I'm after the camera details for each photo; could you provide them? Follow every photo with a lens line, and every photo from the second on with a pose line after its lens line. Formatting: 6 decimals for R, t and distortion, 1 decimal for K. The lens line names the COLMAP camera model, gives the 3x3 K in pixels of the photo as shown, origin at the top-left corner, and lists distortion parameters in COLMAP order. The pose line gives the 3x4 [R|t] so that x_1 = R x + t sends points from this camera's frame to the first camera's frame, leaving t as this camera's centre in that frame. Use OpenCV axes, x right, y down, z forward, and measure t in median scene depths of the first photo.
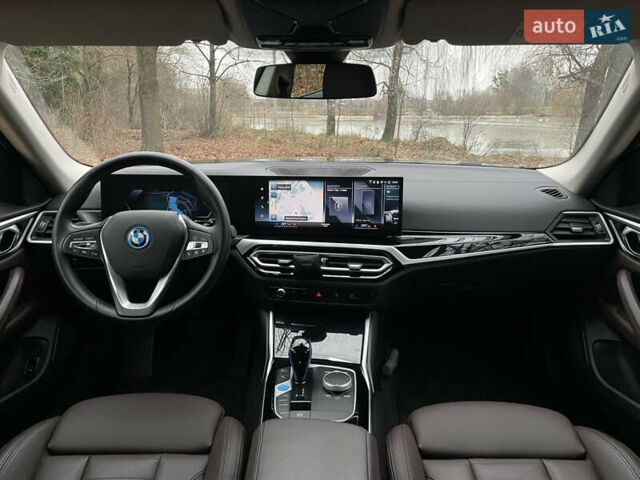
lens RADIAL K [[459.9, 0, 320.0], [0, 459.9, 240.0], [0, 0, 1]] dist [0.111730, -0.137011]
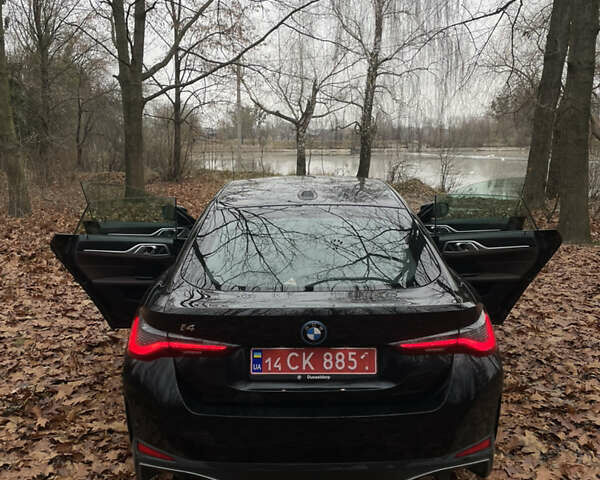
lens RADIAL K [[580.4, 0, 300.0], [0, 580.4, 240.0], [0, 0, 1]] dist [0.053820, -0.024825]
pose [[0.999666, -0.014478, 0.021392, -0.128293], [0.016624, 0.994459, -0.103798, 0.451267], [-0.019770, 0.104119, 0.994368, -2.988942]]
